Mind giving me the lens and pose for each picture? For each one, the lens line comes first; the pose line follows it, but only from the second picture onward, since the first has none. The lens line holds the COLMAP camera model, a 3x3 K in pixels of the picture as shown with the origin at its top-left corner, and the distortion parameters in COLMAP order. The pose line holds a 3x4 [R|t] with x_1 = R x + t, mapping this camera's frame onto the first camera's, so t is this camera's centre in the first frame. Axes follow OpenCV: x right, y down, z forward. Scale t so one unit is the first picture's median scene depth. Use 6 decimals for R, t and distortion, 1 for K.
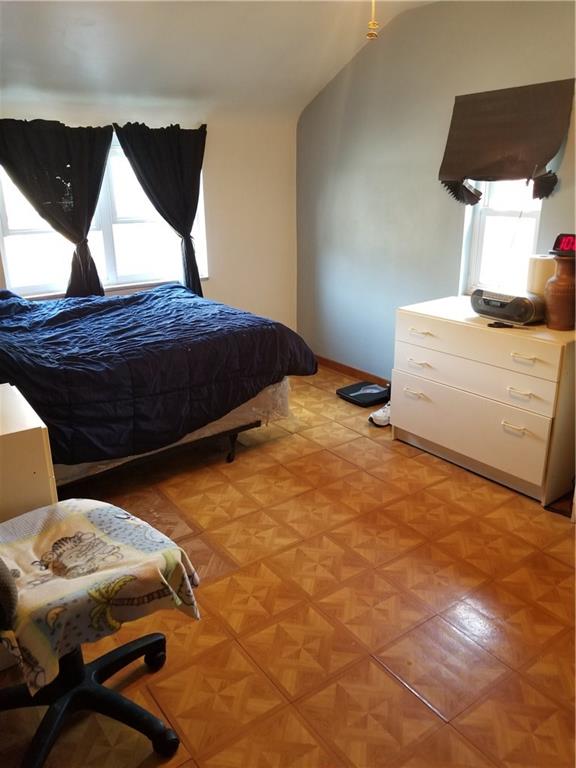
lens RADIAL K [[582.6, 0, 276.6], [0, 582.6, 383.2], [0, 0, 1]] dist [0.077683, -0.137073]
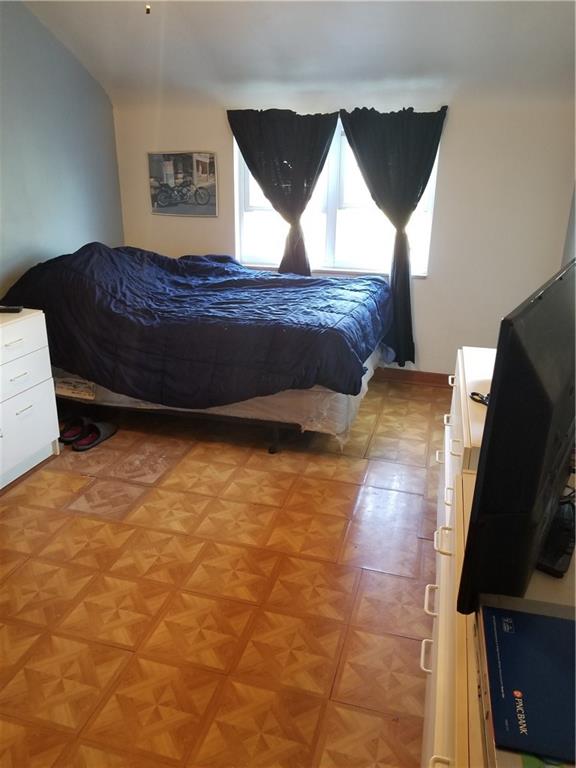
lens RADIAL K [[582.6, 0, 276.6], [0, 582.6, 383.2], [0, 0, 1]] dist [0.077683, -0.137073]
pose [[0.631031, 0.297141, -0.716594, 0.641992], [-0.279269, 0.948815, 0.147510, -0.135508], [0.723746, 0.107040, 0.681714, 0.335258]]
